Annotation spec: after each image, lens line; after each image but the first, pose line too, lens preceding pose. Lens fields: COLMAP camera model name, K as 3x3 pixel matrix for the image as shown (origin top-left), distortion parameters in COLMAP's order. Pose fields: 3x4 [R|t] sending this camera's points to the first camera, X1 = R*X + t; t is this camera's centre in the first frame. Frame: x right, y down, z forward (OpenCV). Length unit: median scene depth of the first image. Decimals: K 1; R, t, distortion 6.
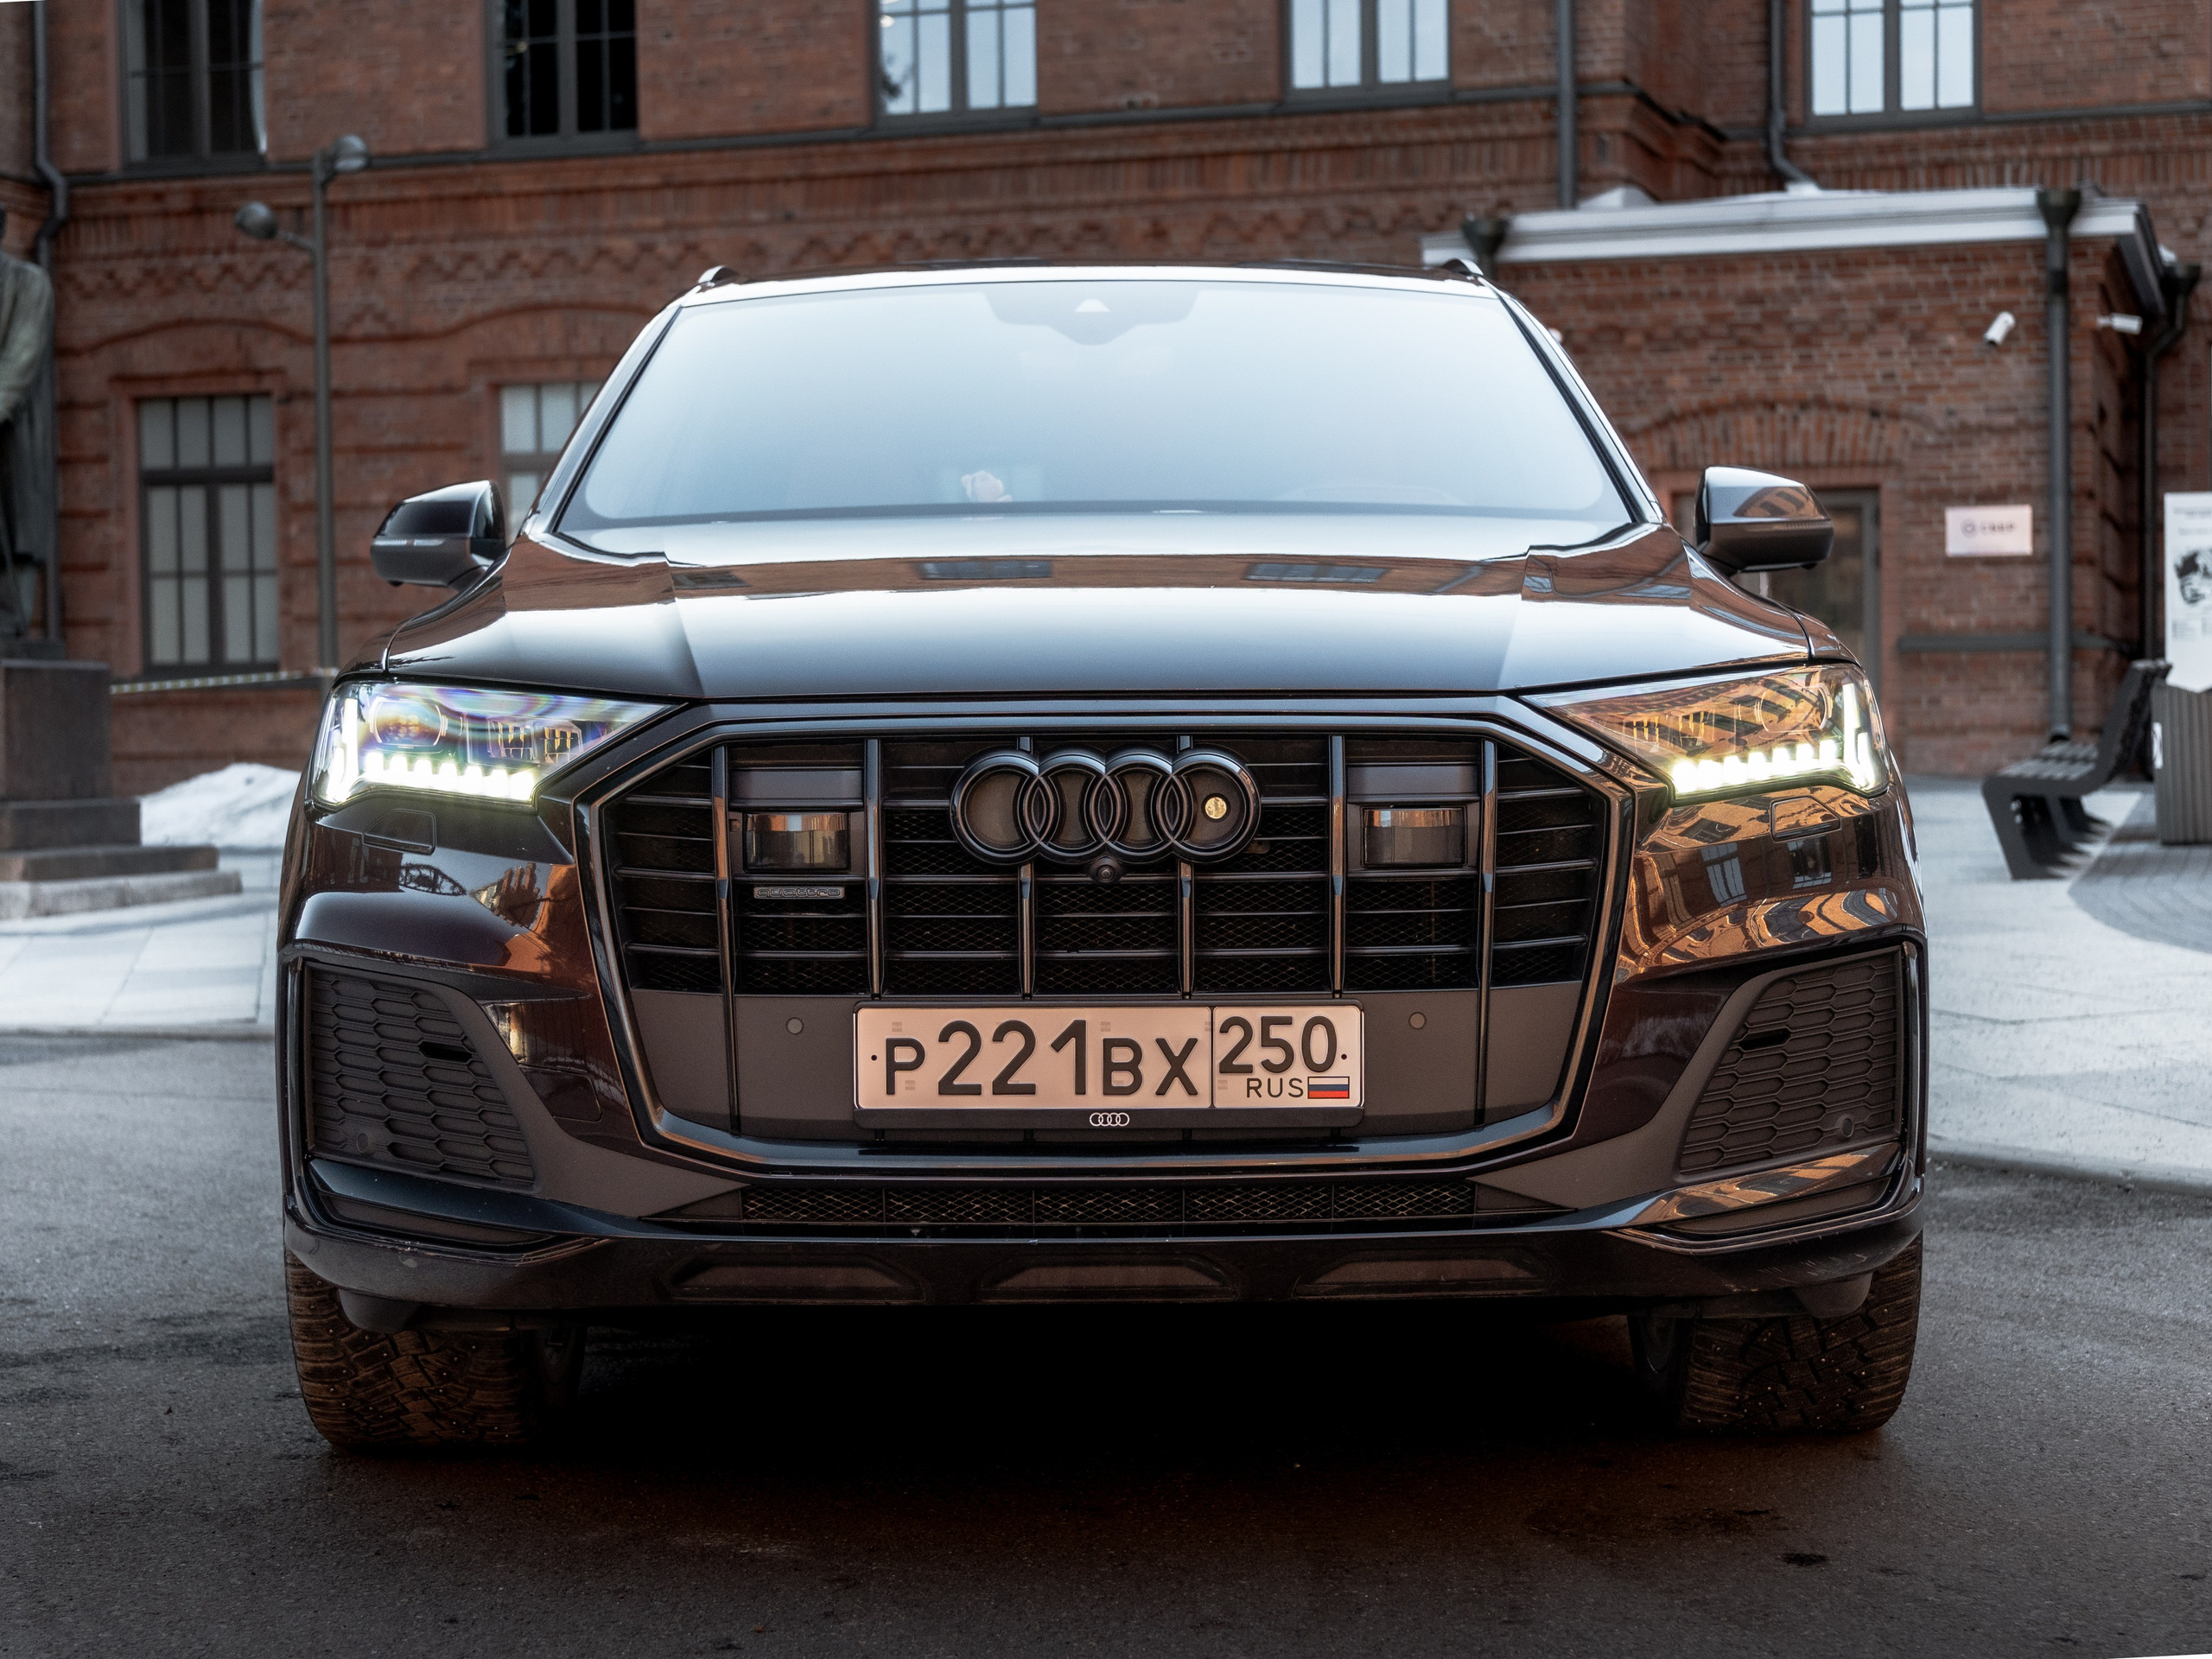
lens RADIAL K [[3420.5, 0, 1106.0], [0, 3420.5, 829.5], [0, 0, 1]] dist [0.008660, 0.086787]
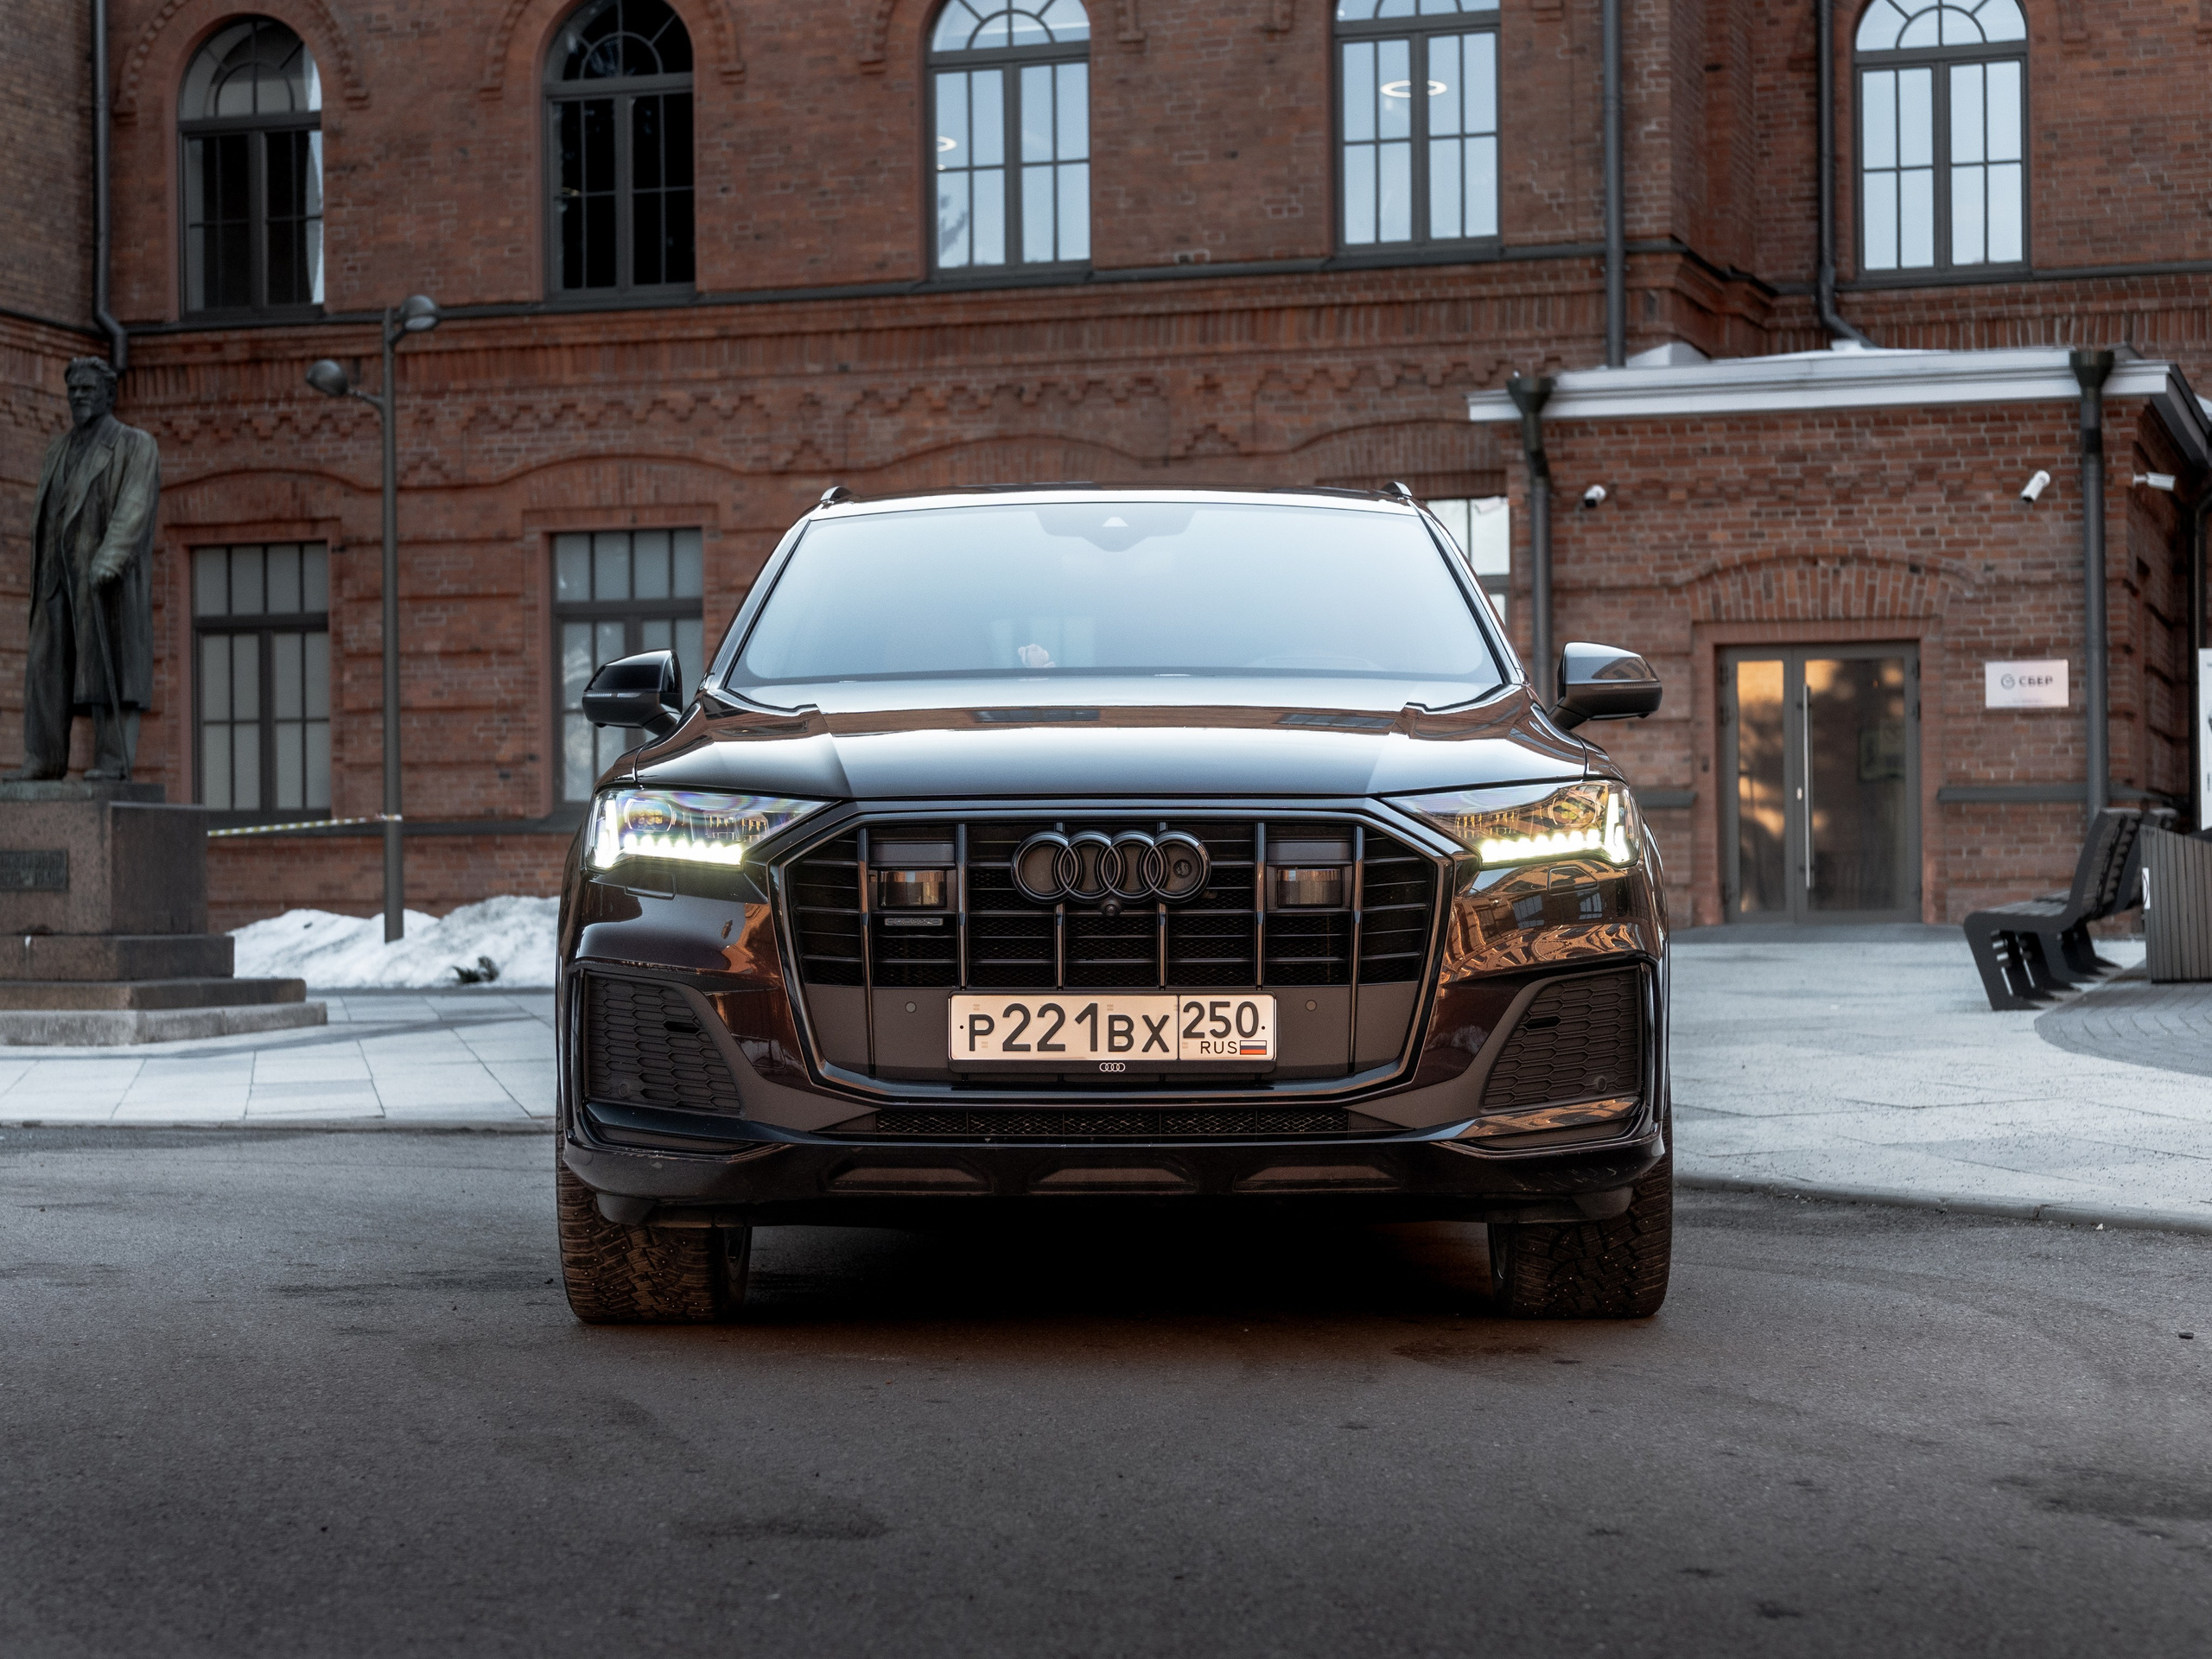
lens RADIAL K [[3739.4, 0, 1120.4], [0, 3739.4, 849.5], [0, 0, 1]] dist [0.015022, 0.105646]
pose [[0.999909, 0.003589, -0.013021, 0.025522], [-0.004125, 0.999136, -0.041349, 0.054141], [0.012862, 0.041399, 0.999060, -0.681346]]
